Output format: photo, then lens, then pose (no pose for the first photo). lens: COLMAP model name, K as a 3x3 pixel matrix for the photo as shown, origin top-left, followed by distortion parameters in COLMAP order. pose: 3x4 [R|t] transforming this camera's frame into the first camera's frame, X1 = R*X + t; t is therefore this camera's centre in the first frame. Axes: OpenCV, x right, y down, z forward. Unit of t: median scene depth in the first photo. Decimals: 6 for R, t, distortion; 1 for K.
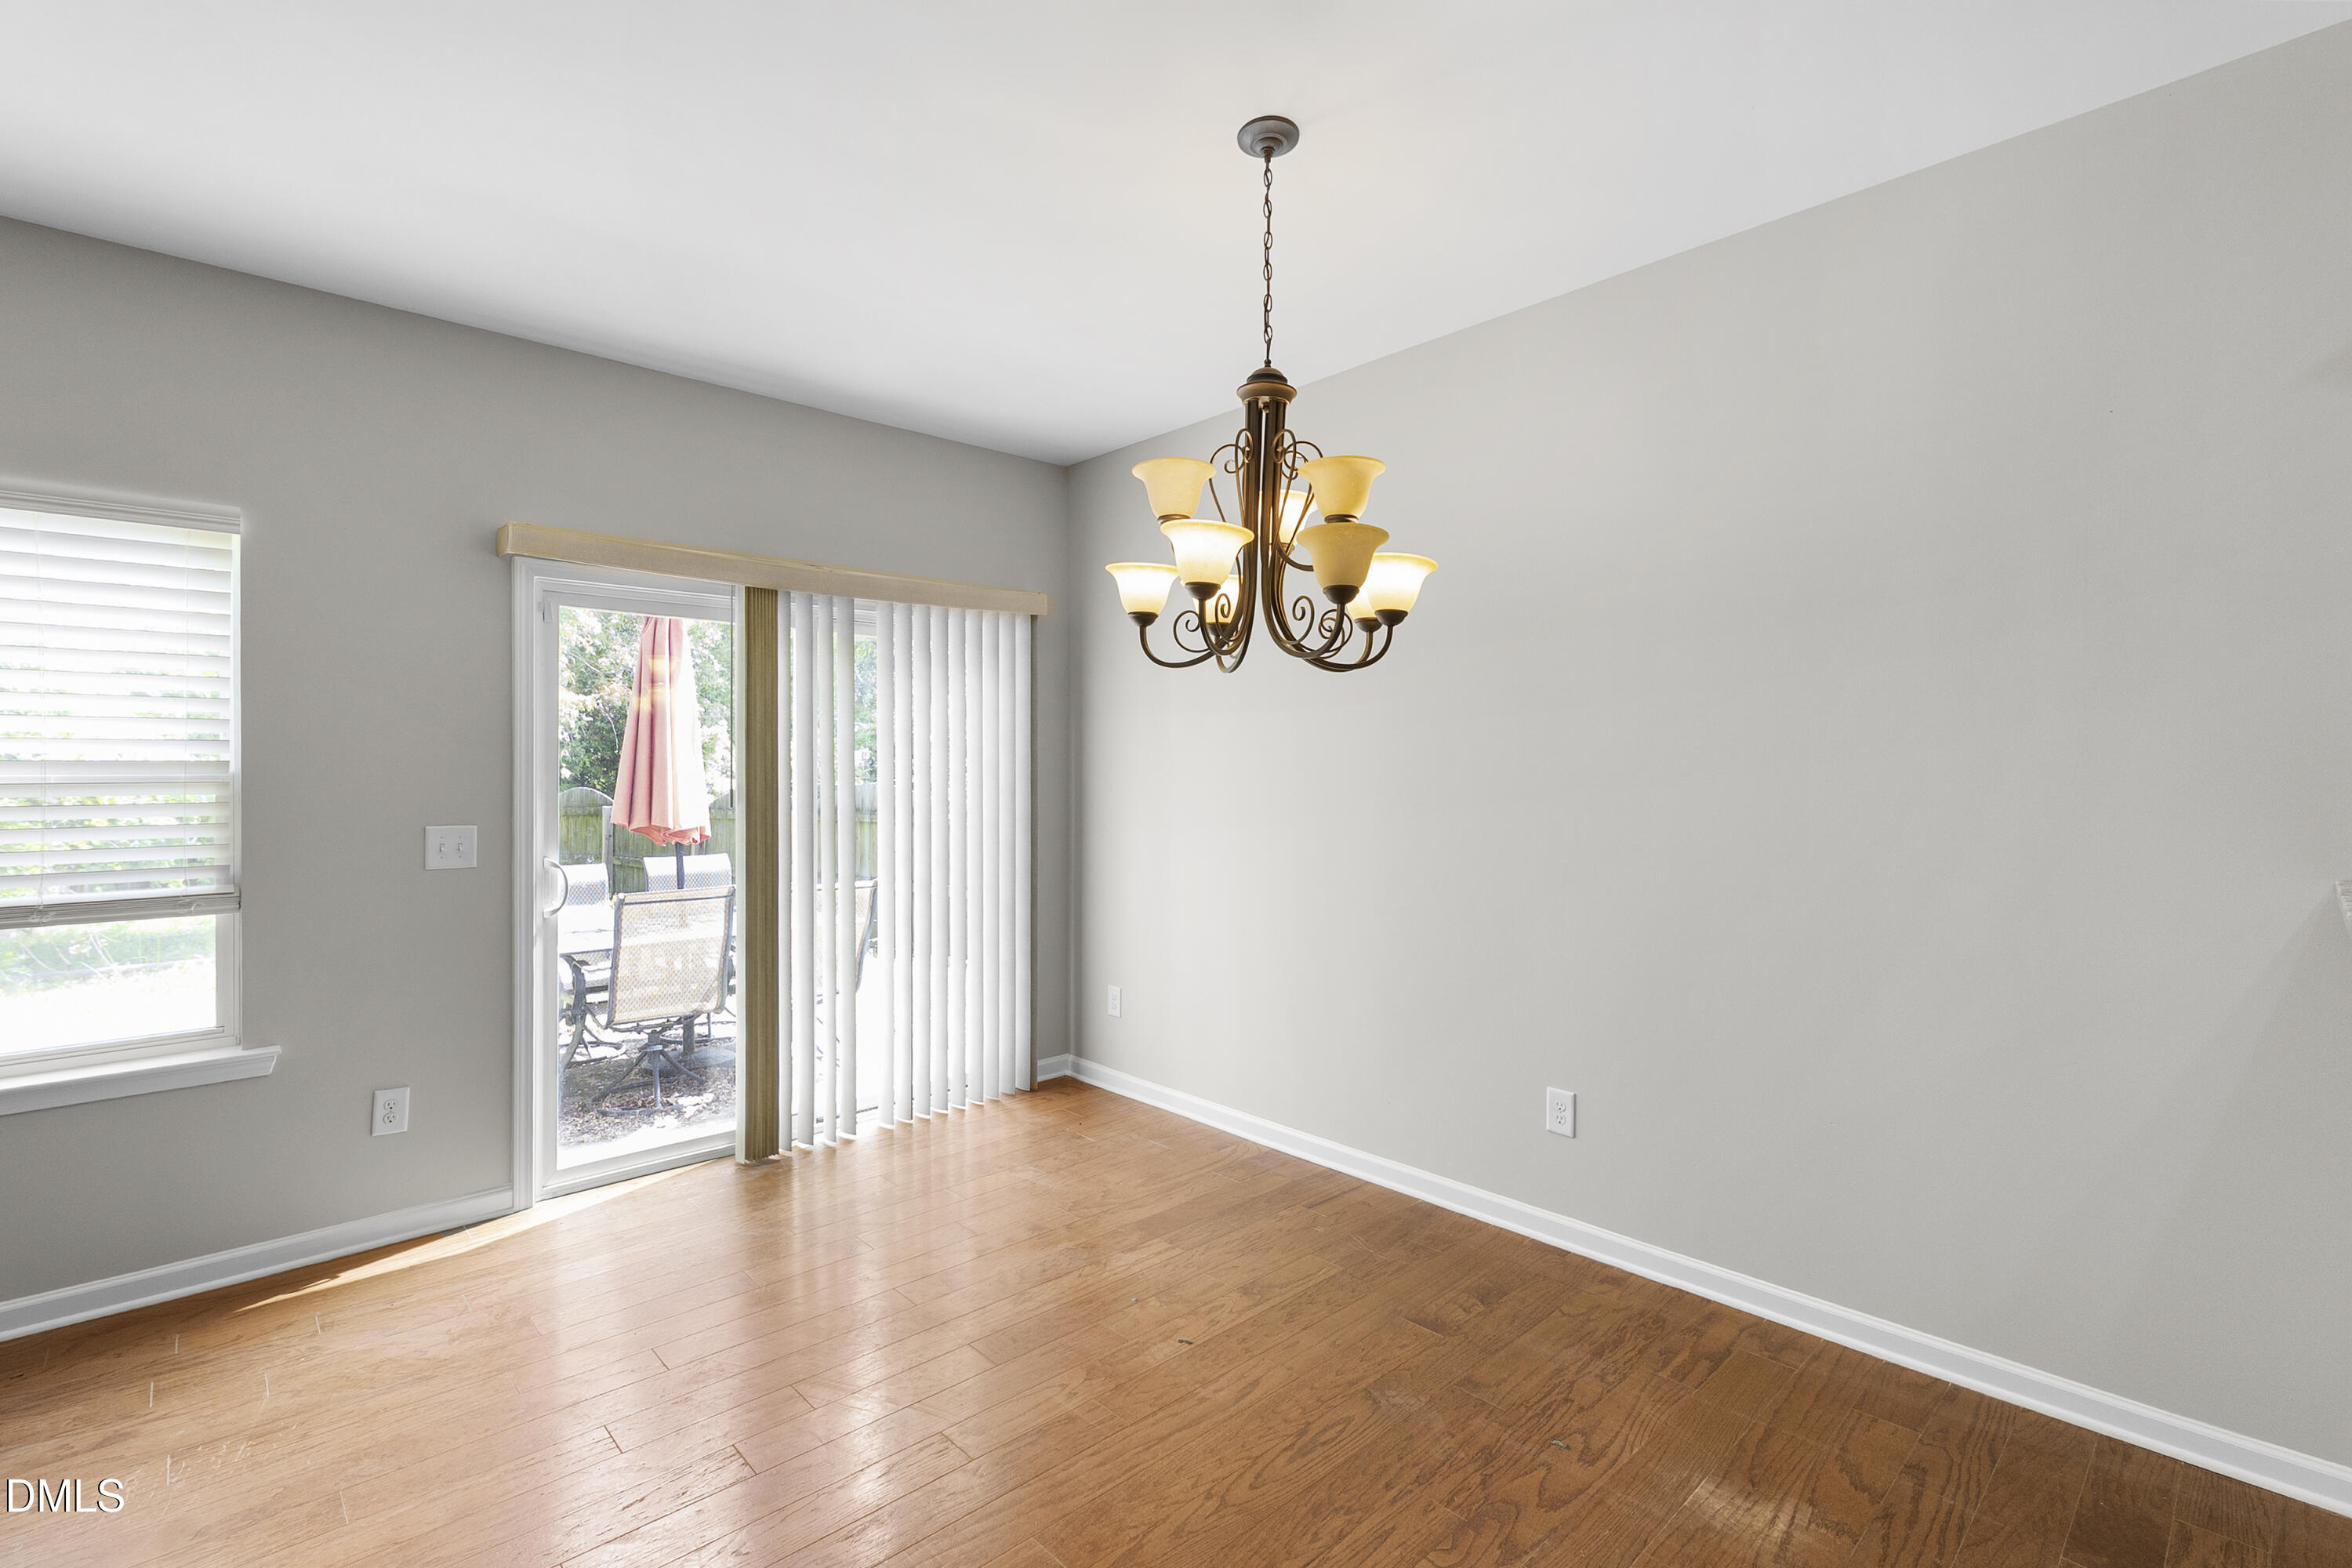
lens RADIAL K [[1055.5, 0, 1181.9], [0, 1055.5, 767.7], [0, 0, 1]] dist [0.002347, 0.000472]
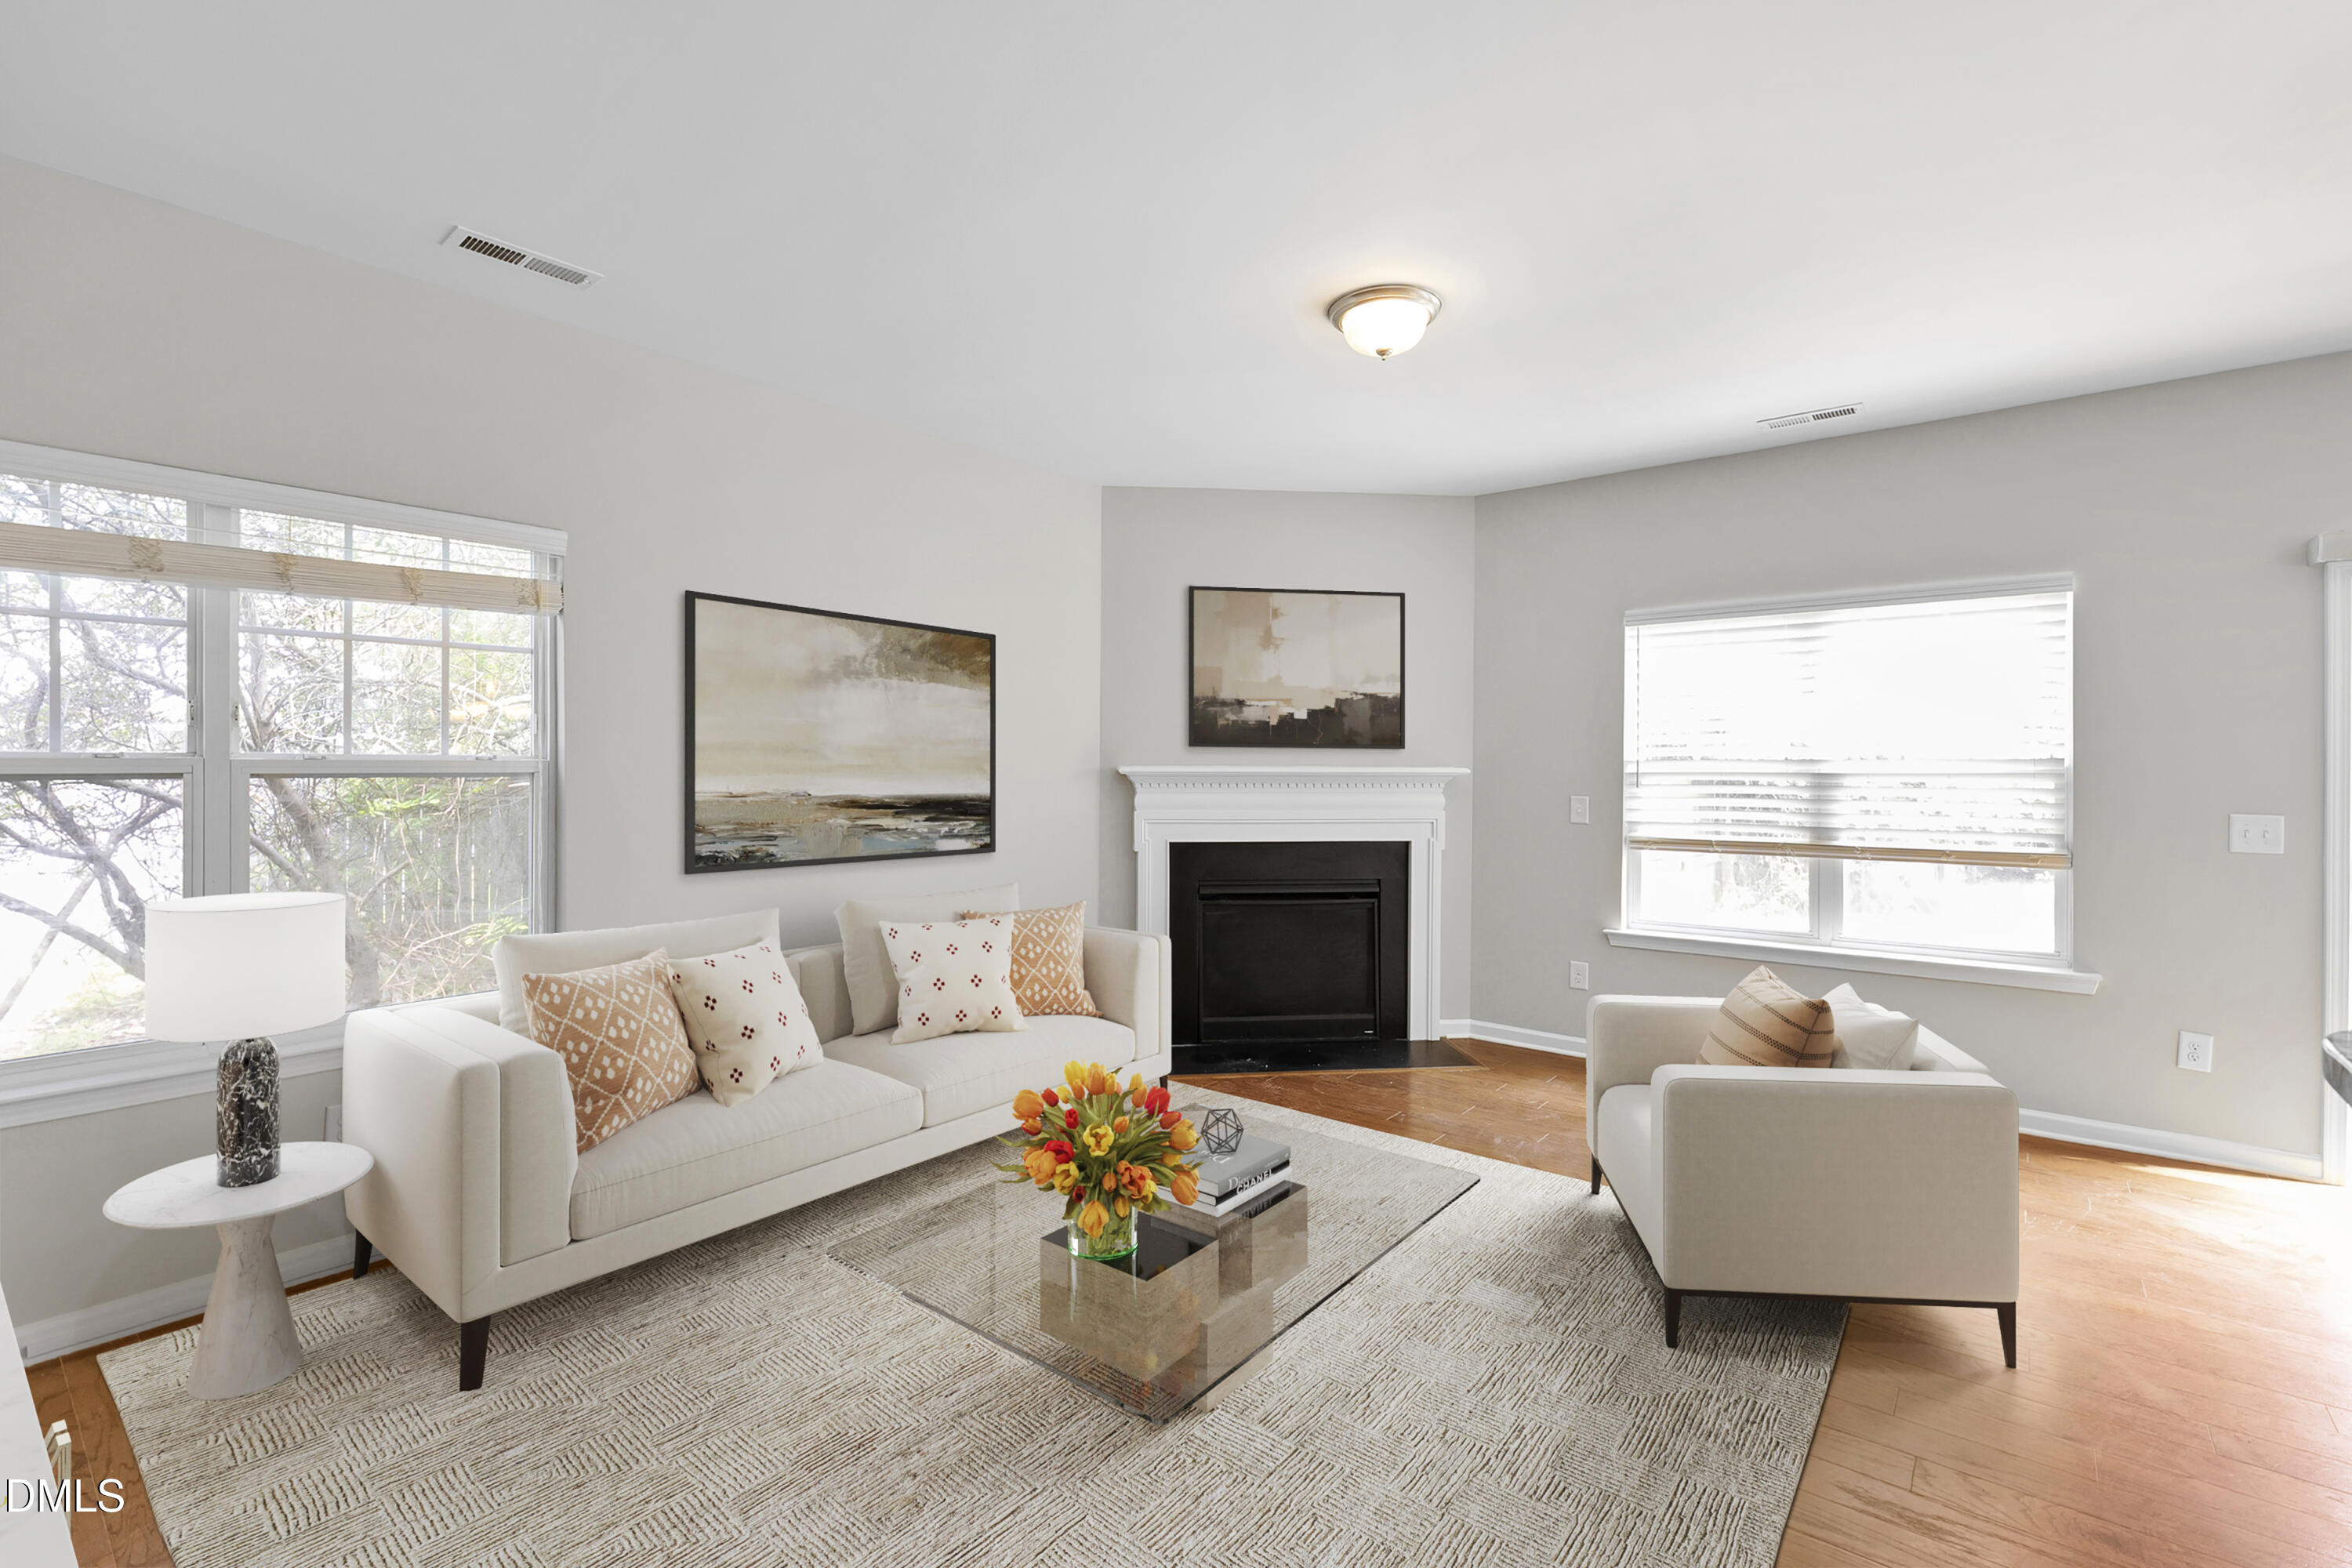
lens RADIAL K [[1045.7, 0, 1181.0], [0, 1045.7, 761.5], [0, 0, 1]] dist [0.000900, 0.000032]
pose [[0.136082, 0.000655, -0.990697, 0.277188], [-0.003164, 0.999995, 0.000227, 0.001634], [0.990693, 0.003103, 0.136083, -0.307526]]
